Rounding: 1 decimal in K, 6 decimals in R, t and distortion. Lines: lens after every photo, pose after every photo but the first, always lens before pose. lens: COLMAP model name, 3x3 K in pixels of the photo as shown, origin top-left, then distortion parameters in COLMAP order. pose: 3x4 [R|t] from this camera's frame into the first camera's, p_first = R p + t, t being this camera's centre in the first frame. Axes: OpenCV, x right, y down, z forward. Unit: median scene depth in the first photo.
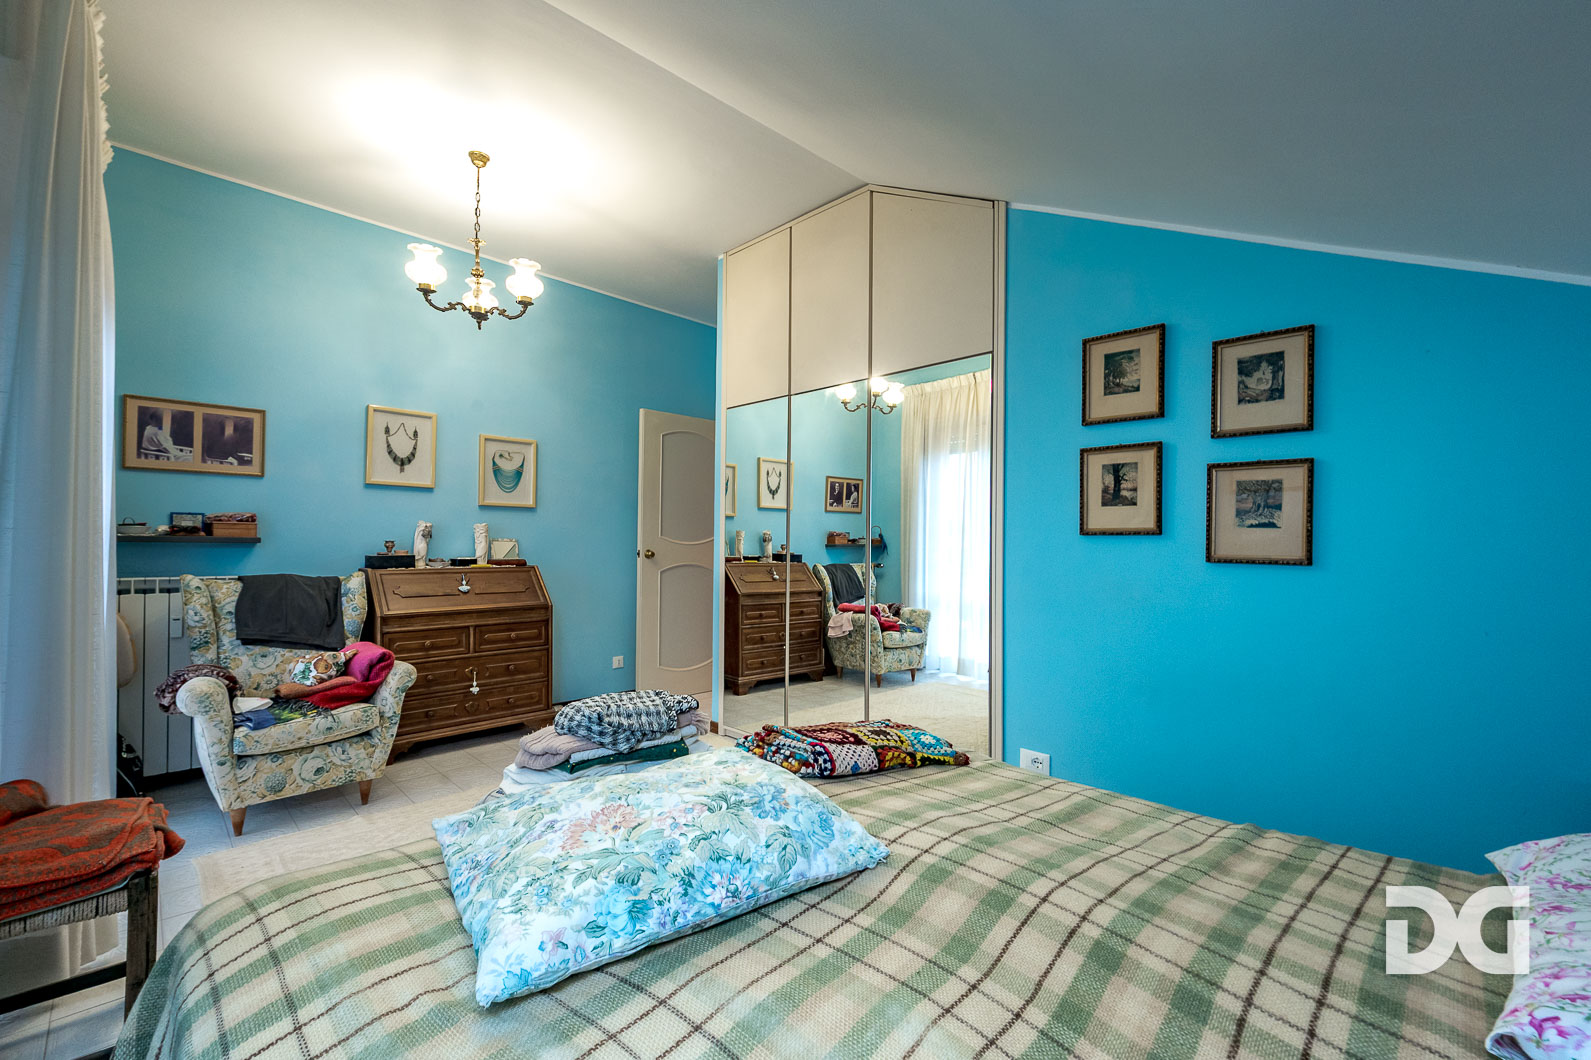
lens RADIAL K [[695.1, 0, 794.1], [0, 695.1, 534.4], [0, 0, 1]] dist [0.001606, -0.000385]
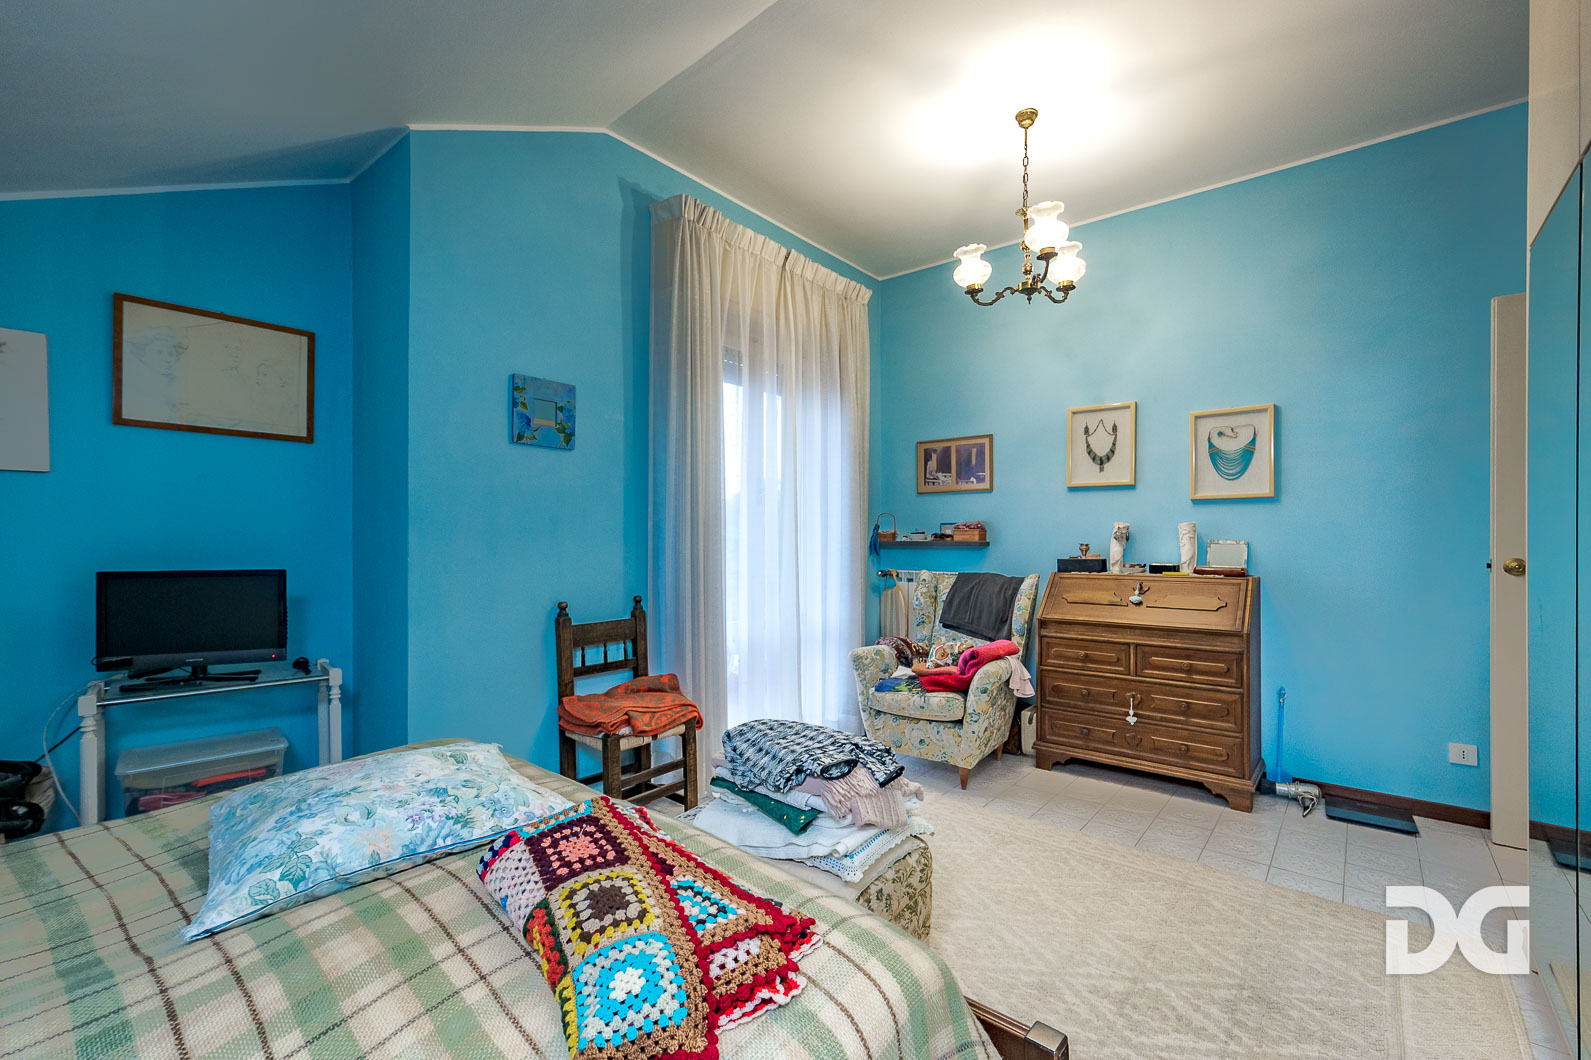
lens RADIAL K [[659.4, 0, 793.8], [0, 659.4, 538.5], [0, 0, 1]] dist [-0.004440, -0.000413]
pose [[0.095125, -0.012912, -0.995382, 0.292340], [0.011713, 0.999861, -0.011850, 0.007761], [0.995396, -0.010532, 0.095263, 0.501754]]
